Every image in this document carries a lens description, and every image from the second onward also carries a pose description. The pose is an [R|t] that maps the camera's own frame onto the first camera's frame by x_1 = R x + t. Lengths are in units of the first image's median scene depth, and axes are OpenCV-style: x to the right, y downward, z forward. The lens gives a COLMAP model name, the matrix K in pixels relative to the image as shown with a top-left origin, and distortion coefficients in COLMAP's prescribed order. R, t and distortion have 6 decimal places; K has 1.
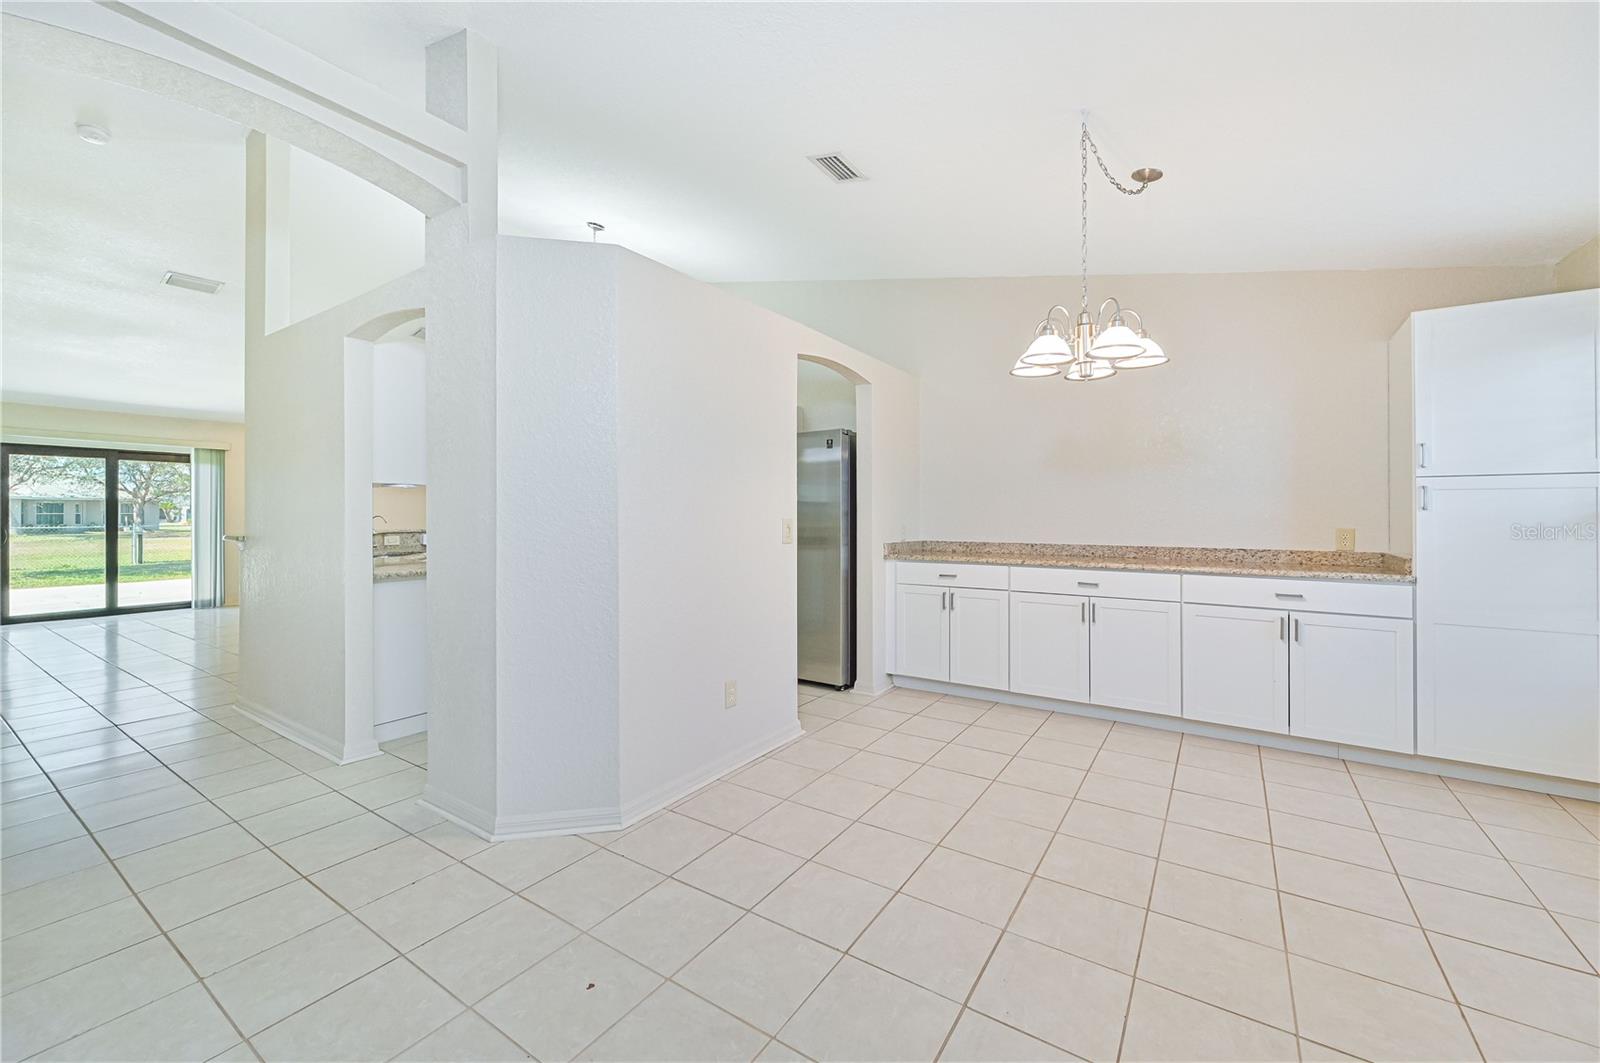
lens RADIAL K [[632.9, 0, 807.0], [0, 632.9, 503.9], [0, 0, 1]] dist [0.001357, 0.000214]
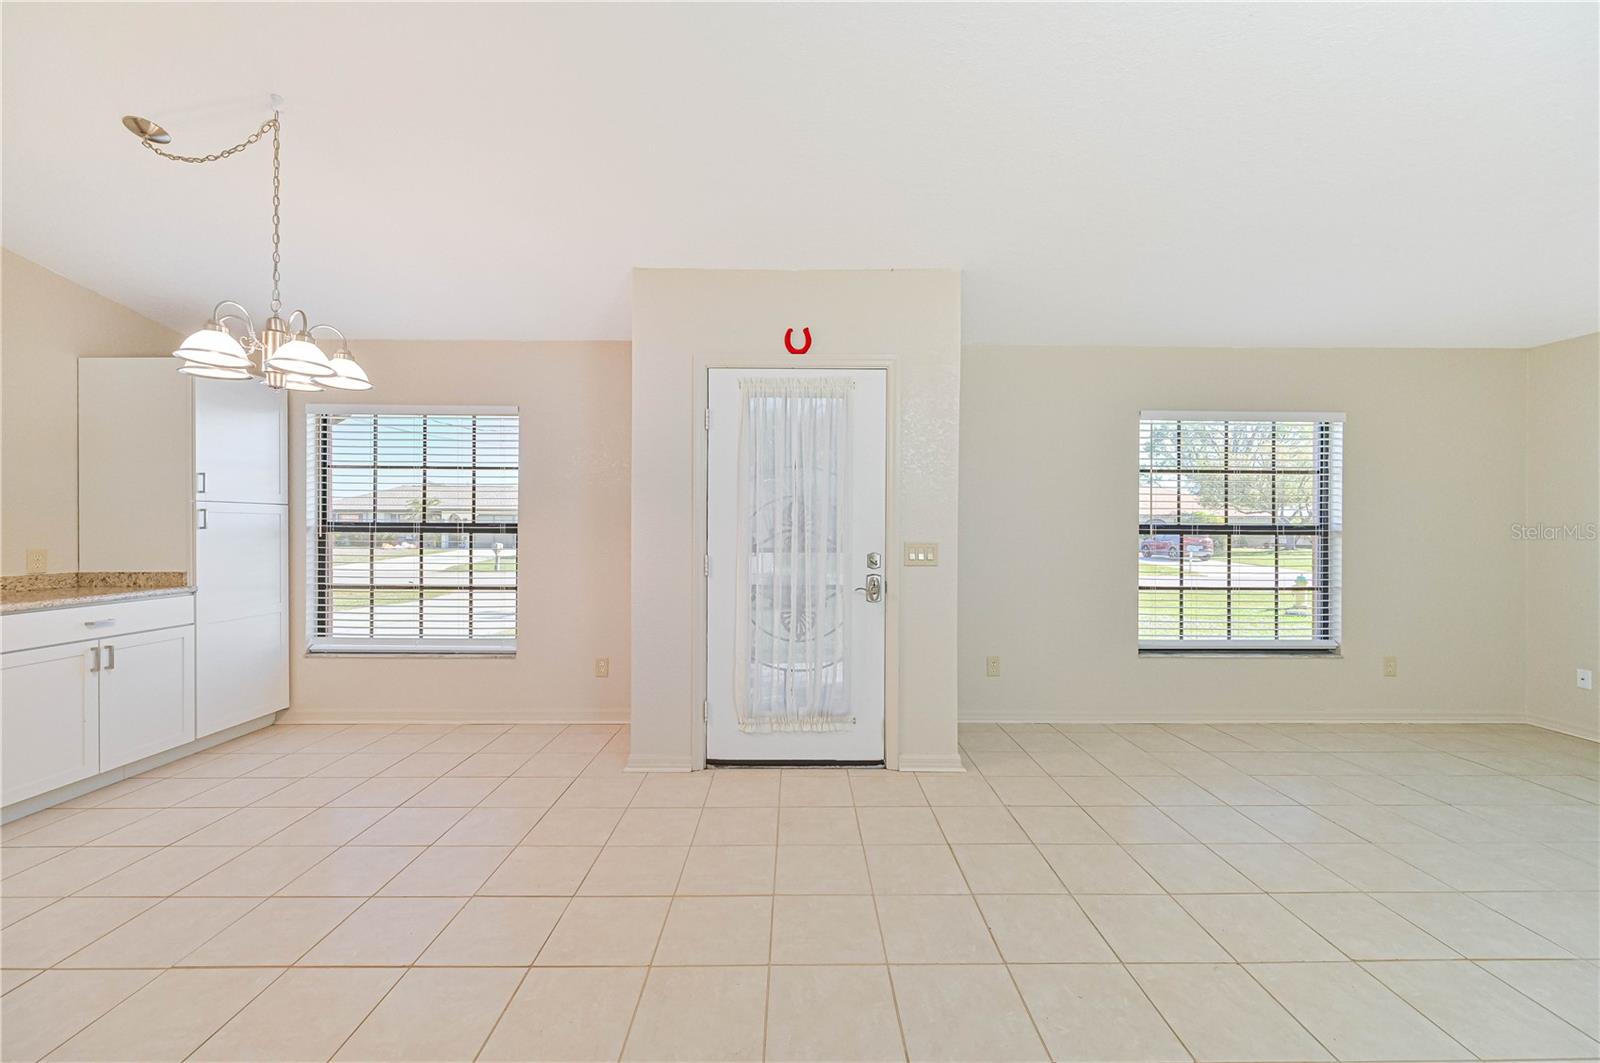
lens RADIAL K [[632.9, 0, 801.3], [0, 632.9, 525.1], [0, 0, 1]] dist [0.001357, 0.000214]
pose [[-0.559505, 0.001221, 0.828826, -0.508927], [-0.016193, 0.999792, -0.012404, -0.001677], [-0.828669, -0.020361, -0.559369, 0.598403]]
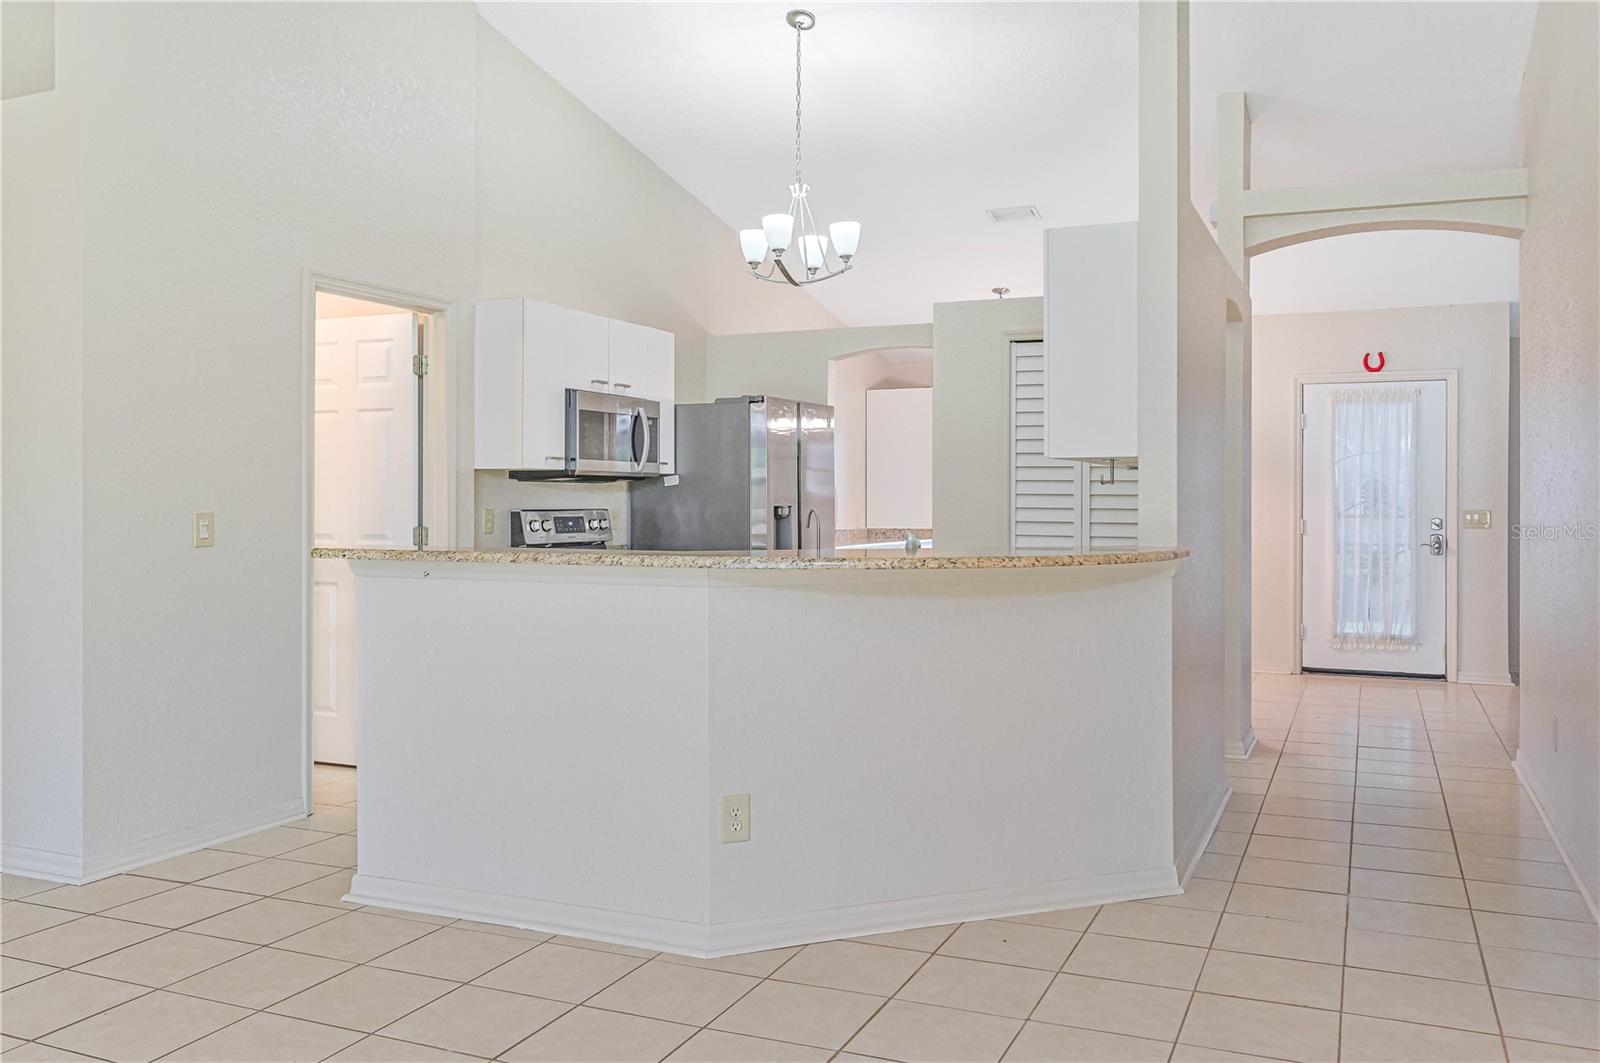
lens RADIAL K [[1289.2, 0, 808.4], [0, 1289.2, 500.2], [0, 0, 1]] dist [0.011727, 0.004629]
pose [[-0.174513, -0.006189, 0.984635, -2.046003], [-0.017024, 0.999850, 0.003268, 0.001605], [-0.984508, -0.016192, -0.174593, 1.622441]]
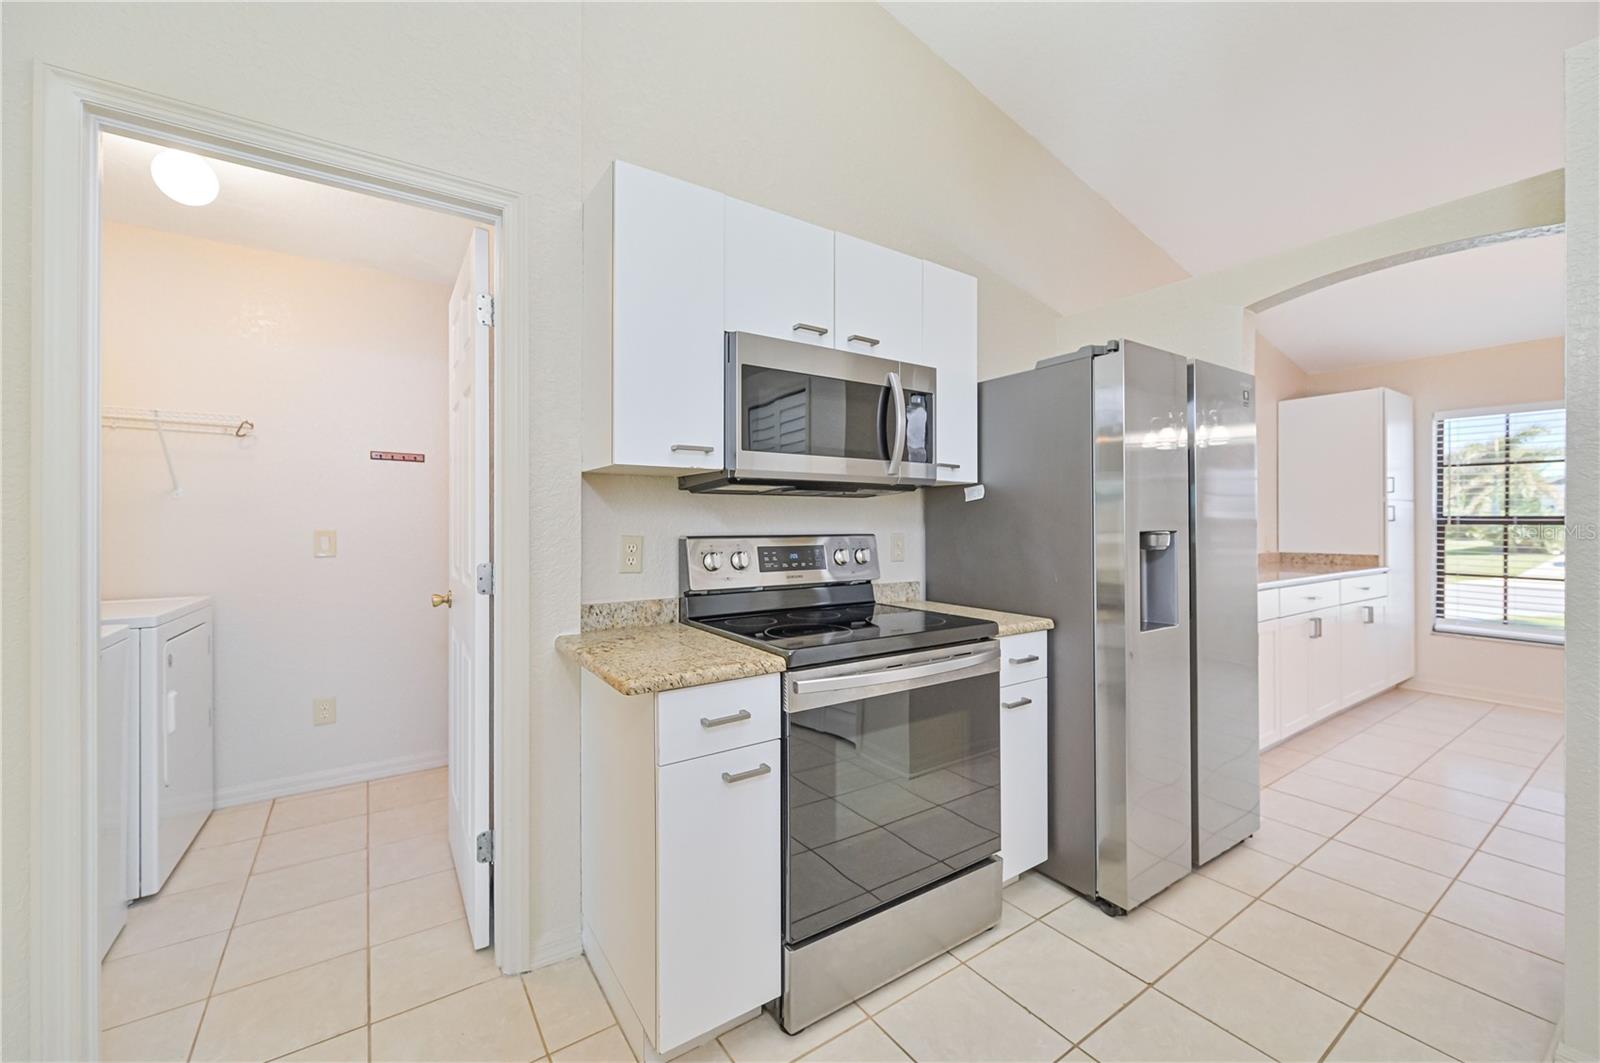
lens RADIAL K [[632.9, 0, 807.2], [0, 632.9, 518.9], [0, 0, 1]] dist [0.001357, 0.000214]
pose [[0.369354, -0.003354, 0.929283, -0.738102], [-0.012779, 0.999881, 0.008689, 0.005467], [-0.929201, -0.015085, 0.369267, 1.399167]]
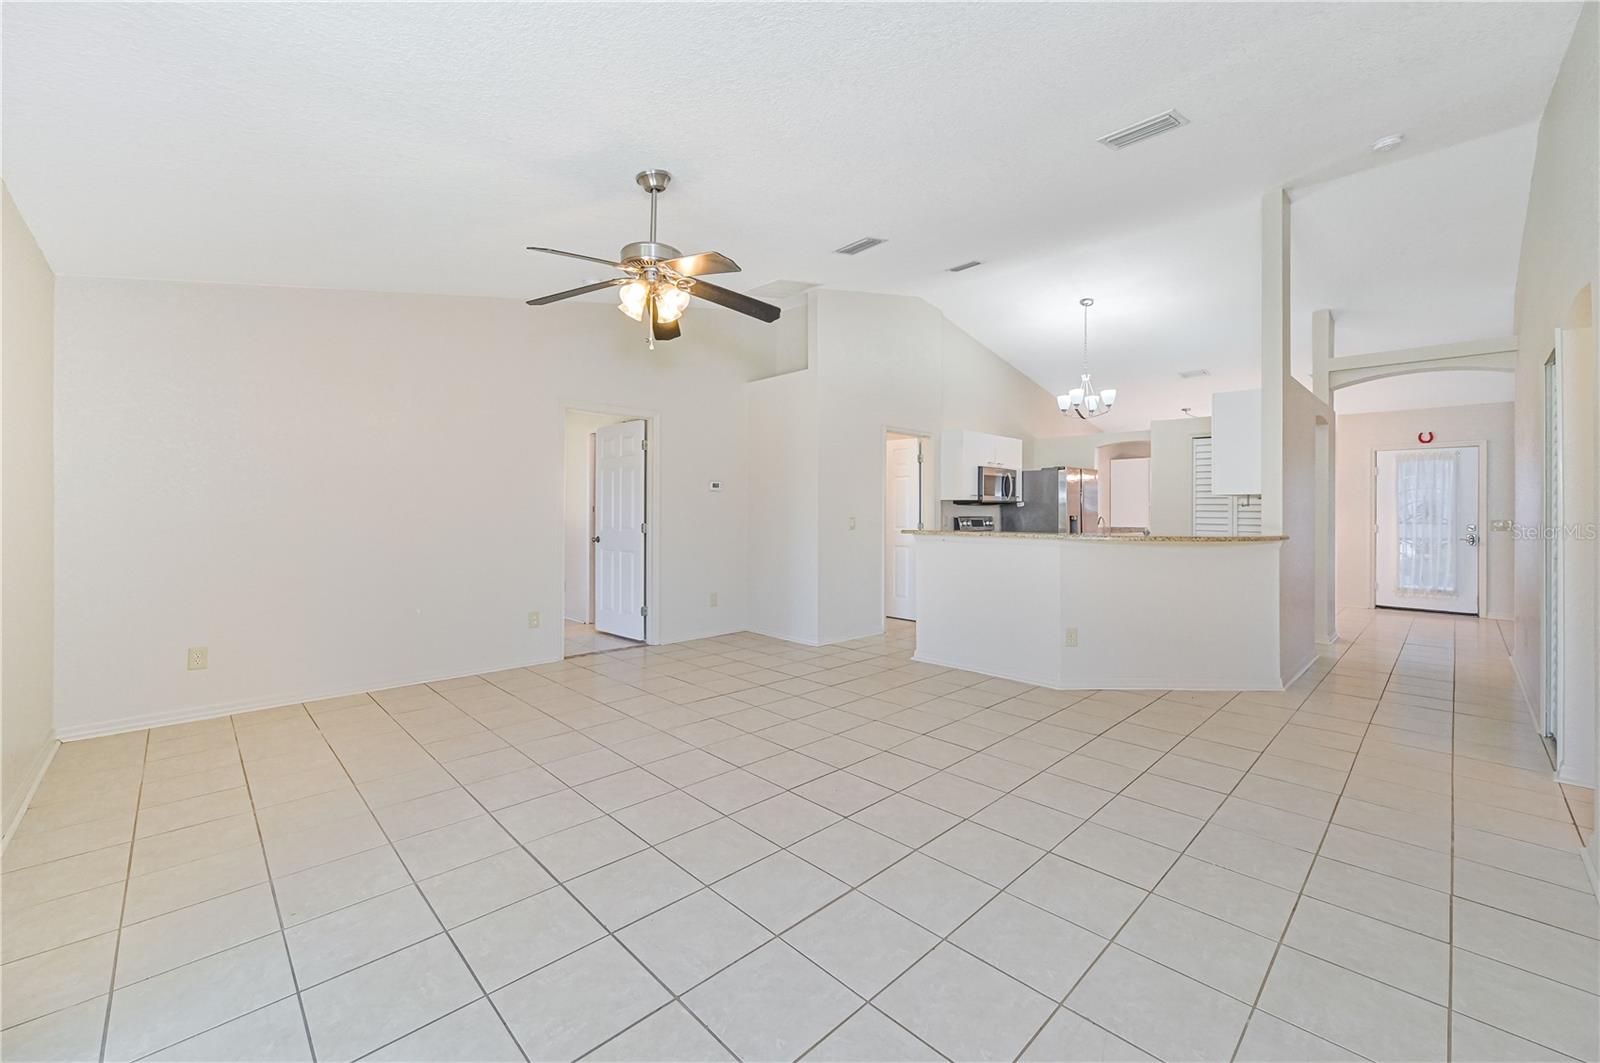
lens RADIAL K [[632.9, 0, 805.0], [0, 632.9, 509.4], [0, 0, 1]] dist [0.001357, 0.000214]
pose [[0.211871, -0.000730, 0.977297, -2.389880], [-0.018009, 0.999827, 0.004651, 0.002513], [-0.977132, -0.018586, 0.211821, 1.752889]]
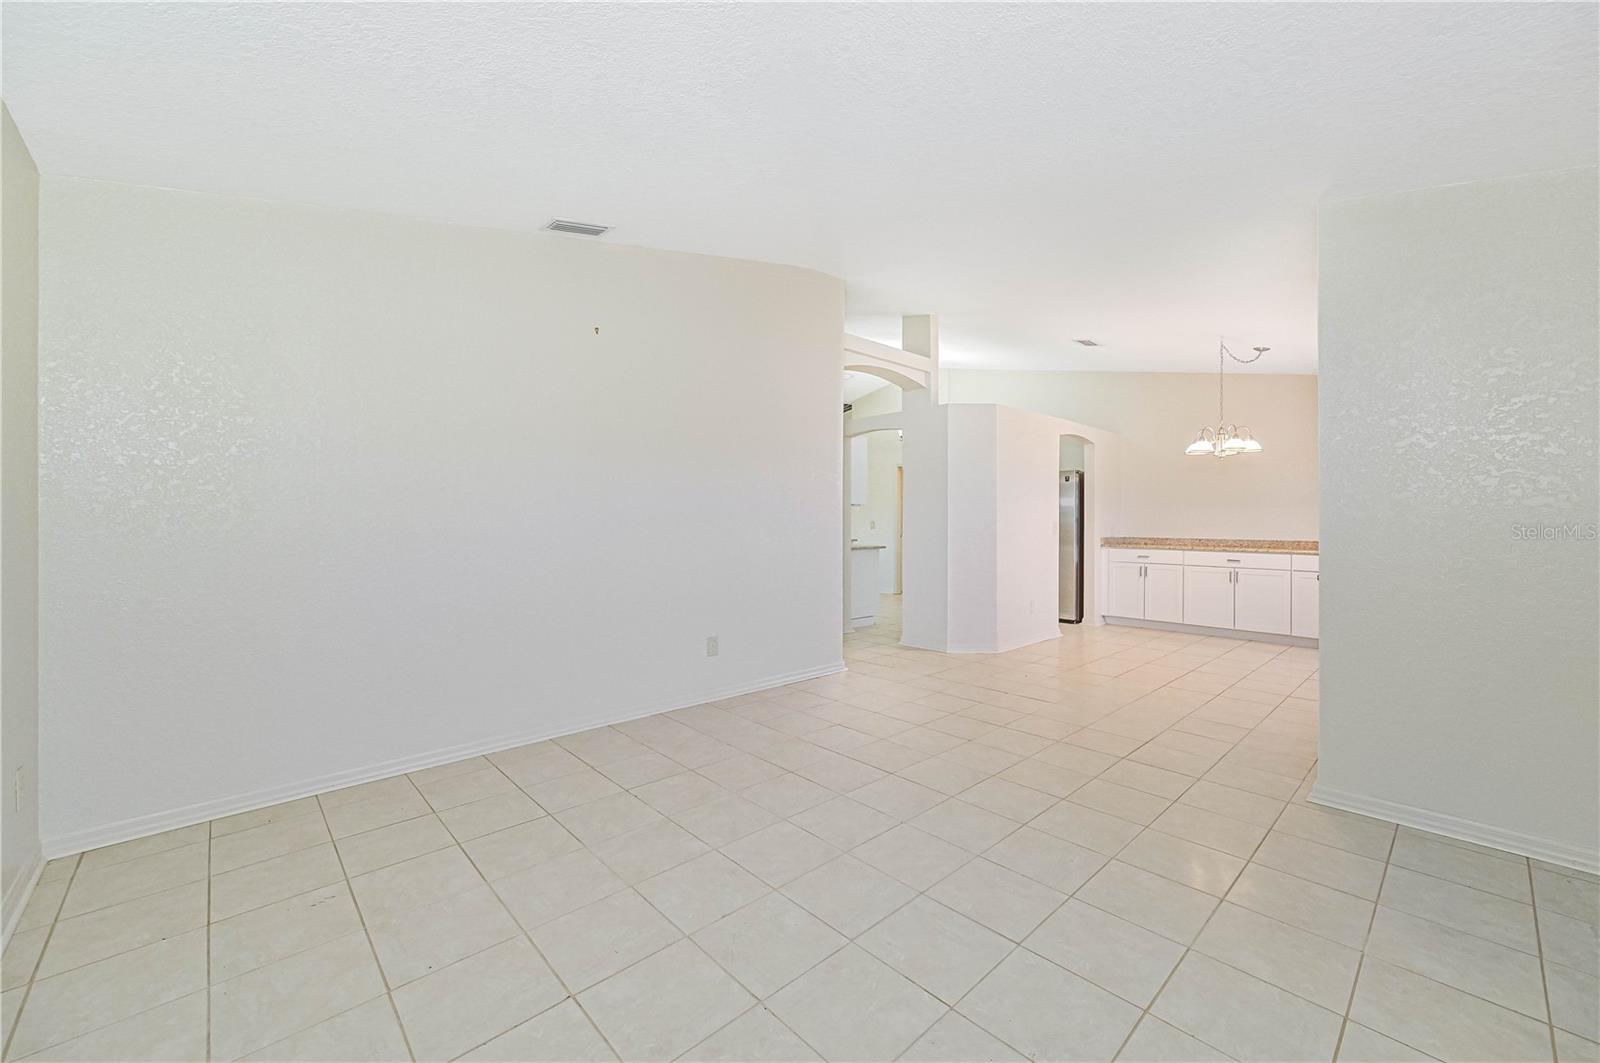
lens RADIAL K [[632.9, 0, 808.3], [0, 632.9, 522.6], [0, 0, 1]] dist [0.001357, 0.000214]
pose [[0.972509, 0.003014, -0.232847, -0.292994], [0.001573, 0.999808, 0.019508, -0.013449], [0.232861, -0.019338, 0.972318, -0.980572]]
